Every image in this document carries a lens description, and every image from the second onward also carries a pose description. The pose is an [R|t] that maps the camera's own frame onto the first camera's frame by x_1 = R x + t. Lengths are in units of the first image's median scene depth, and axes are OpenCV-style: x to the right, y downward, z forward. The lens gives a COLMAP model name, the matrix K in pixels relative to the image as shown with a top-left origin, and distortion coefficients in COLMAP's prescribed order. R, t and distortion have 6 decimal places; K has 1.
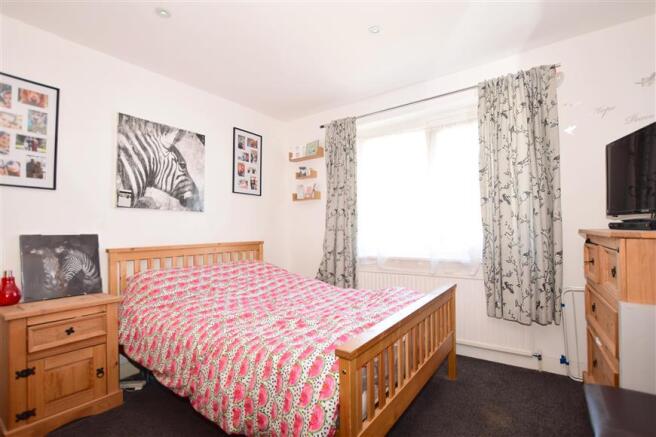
lens RADIAL K [[302.6, 0, 330.4], [0, 302.6, 220.5], [0, 0, 1]] dist [-0.035105, -0.000142]
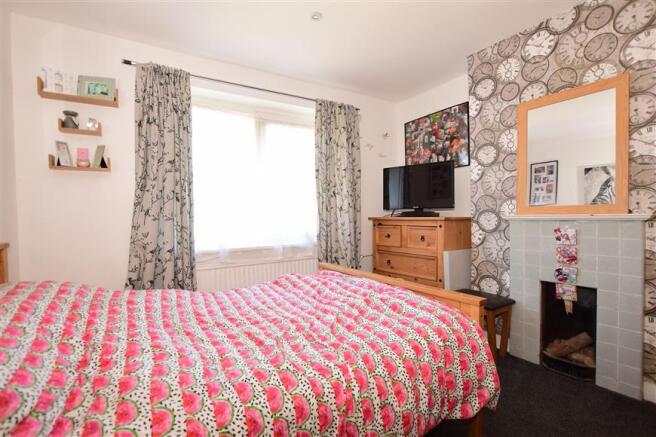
lens RADIAL K [[302.6, 0, 330.4], [0, 302.6, 220.5], [0, 0, 1]] dist [-0.035105, -0.000142]
pose [[0.378996, -0.007454, 0.925368, -0.507450], [-0.019300, 0.999686, 0.015958, 0.016015], [-0.925197, -0.023907, 0.378734, 0.376601]]
